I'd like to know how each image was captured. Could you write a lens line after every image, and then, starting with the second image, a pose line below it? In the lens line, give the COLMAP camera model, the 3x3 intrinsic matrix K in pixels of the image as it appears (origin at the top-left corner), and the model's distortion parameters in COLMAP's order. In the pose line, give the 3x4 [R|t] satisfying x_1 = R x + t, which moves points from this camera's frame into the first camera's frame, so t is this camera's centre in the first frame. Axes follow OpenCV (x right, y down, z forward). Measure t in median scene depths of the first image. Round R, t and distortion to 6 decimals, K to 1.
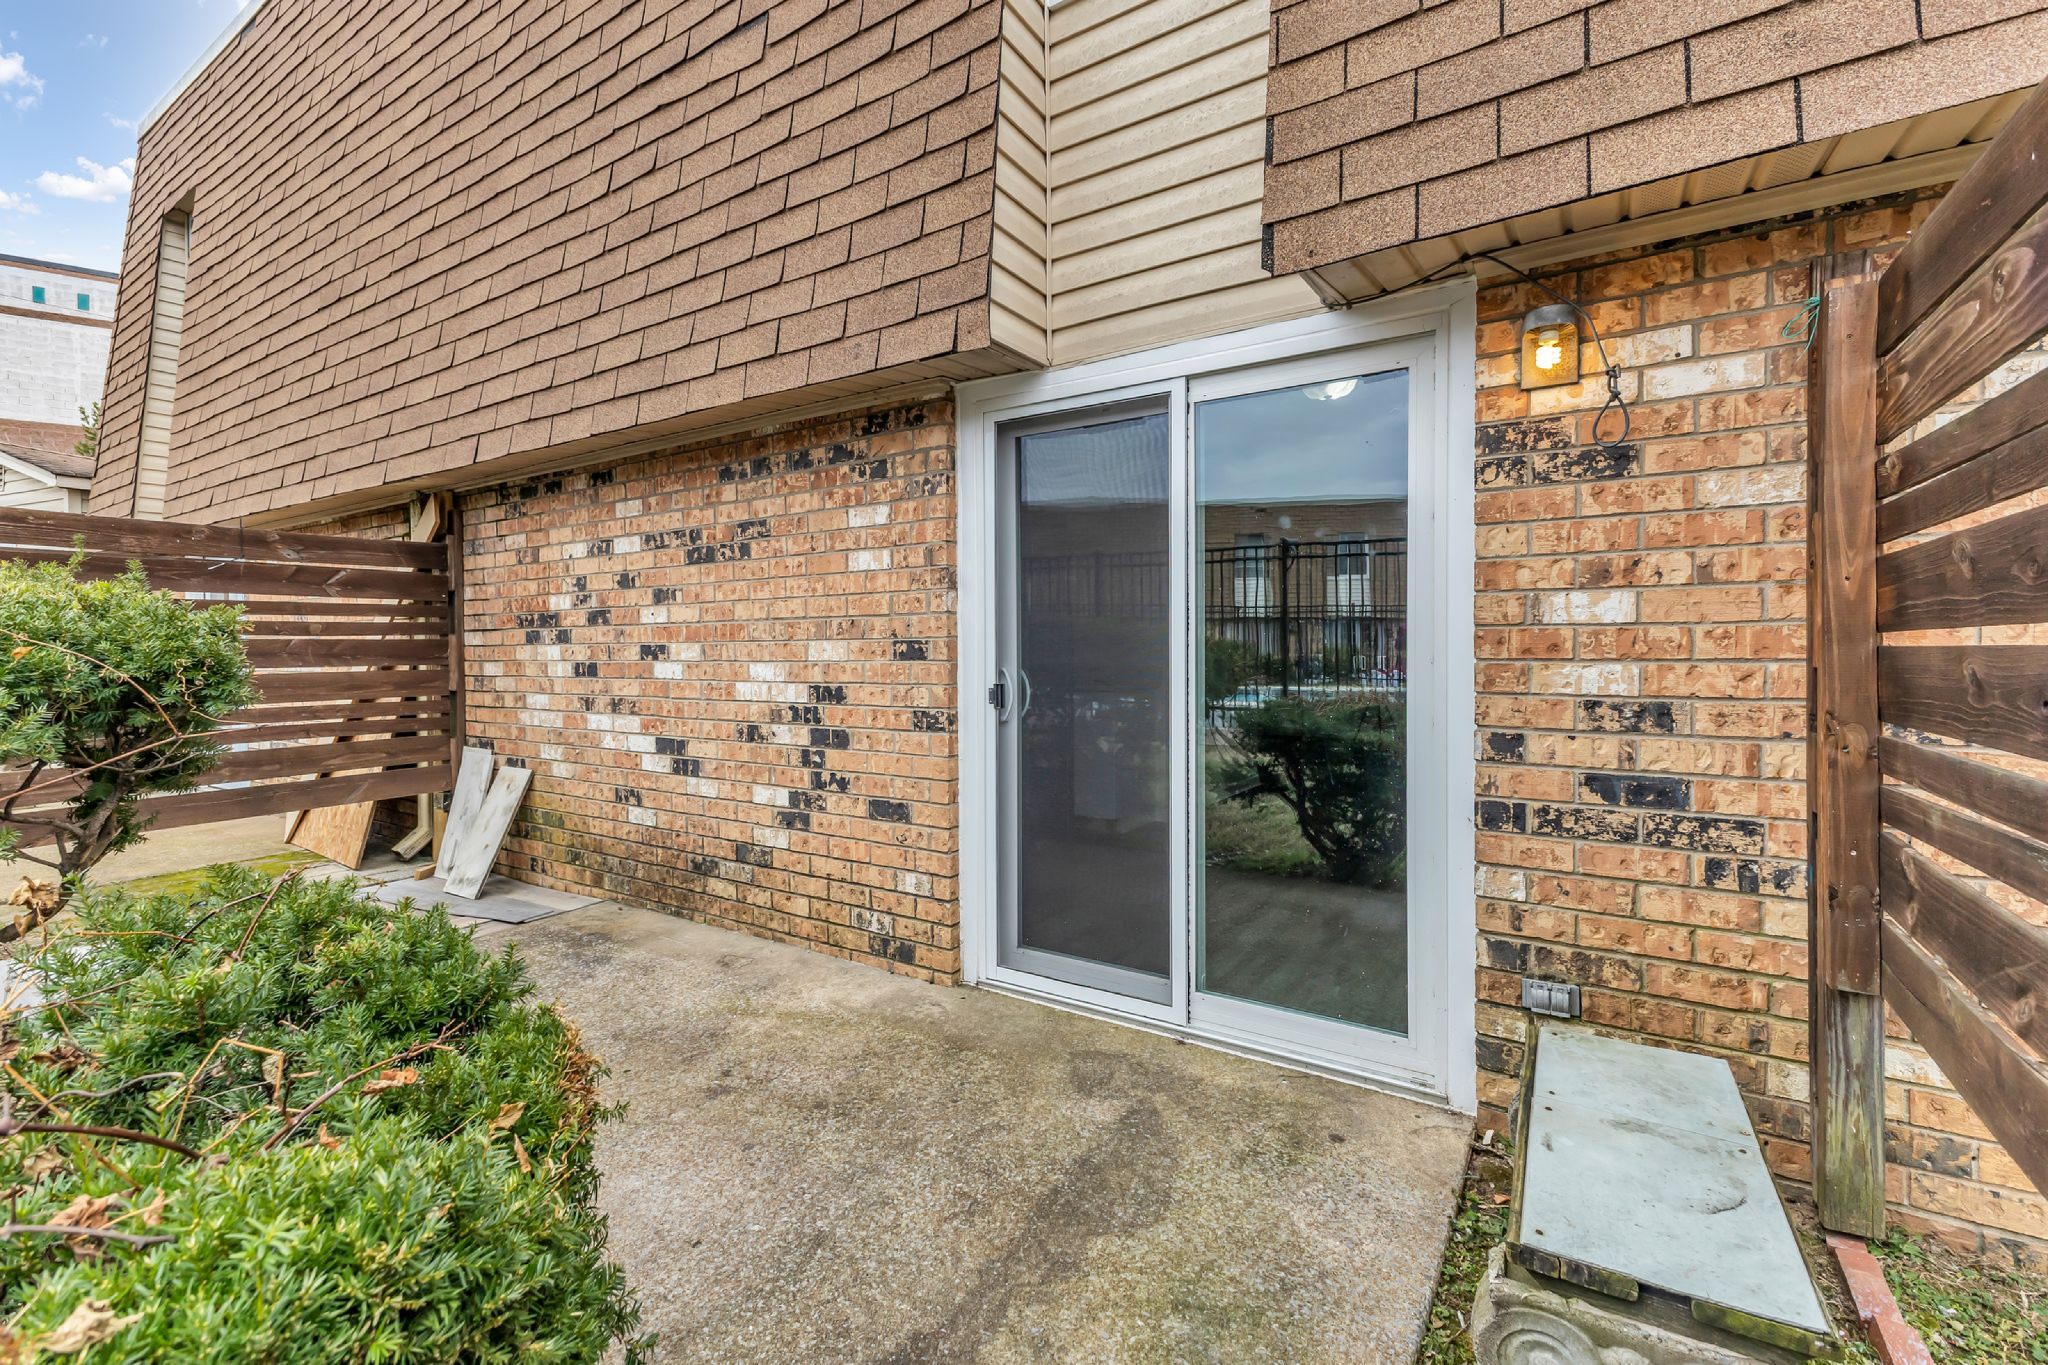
lens RADIAL K [[877.6, 0, 1023.9], [0, 877.6, 663.4], [0, 0, 1]] dist [-0.000148, -0.000070]
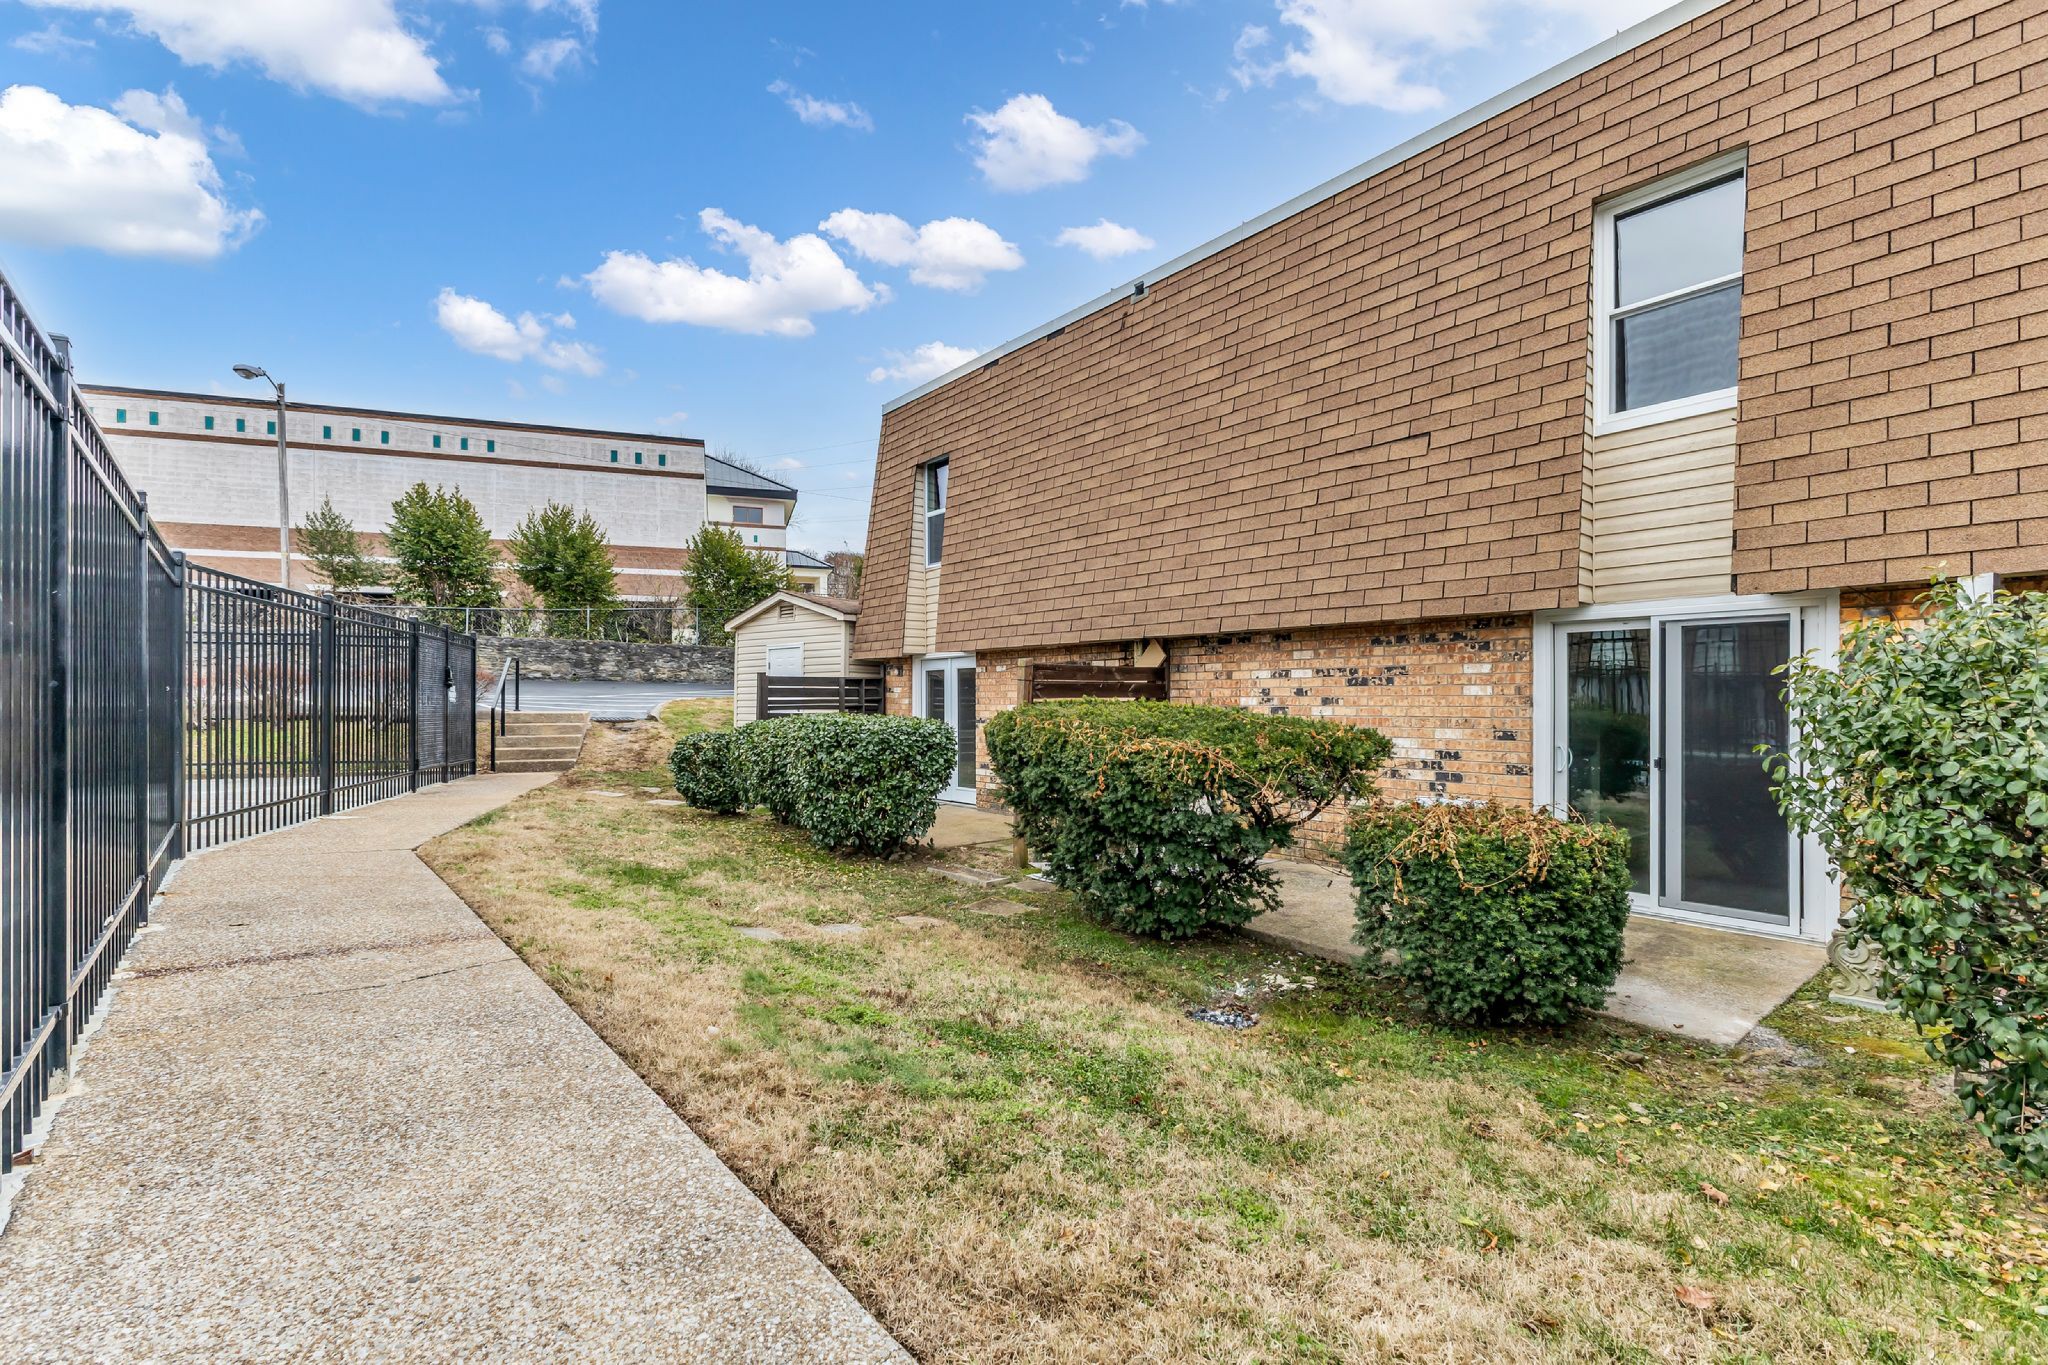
lens RADIAL K [[877.6, 0, 1015.4], [0, 877.6, 700.7], [0, 0, 1]] dist [-0.000148, -0.000070]
pose [[0.950603, 0.001800, -0.310405, -0.537959], [-0.004106, 0.999969, -0.006776, -0.071820], [0.310383, 0.007716, 0.950580, -1.211110]]
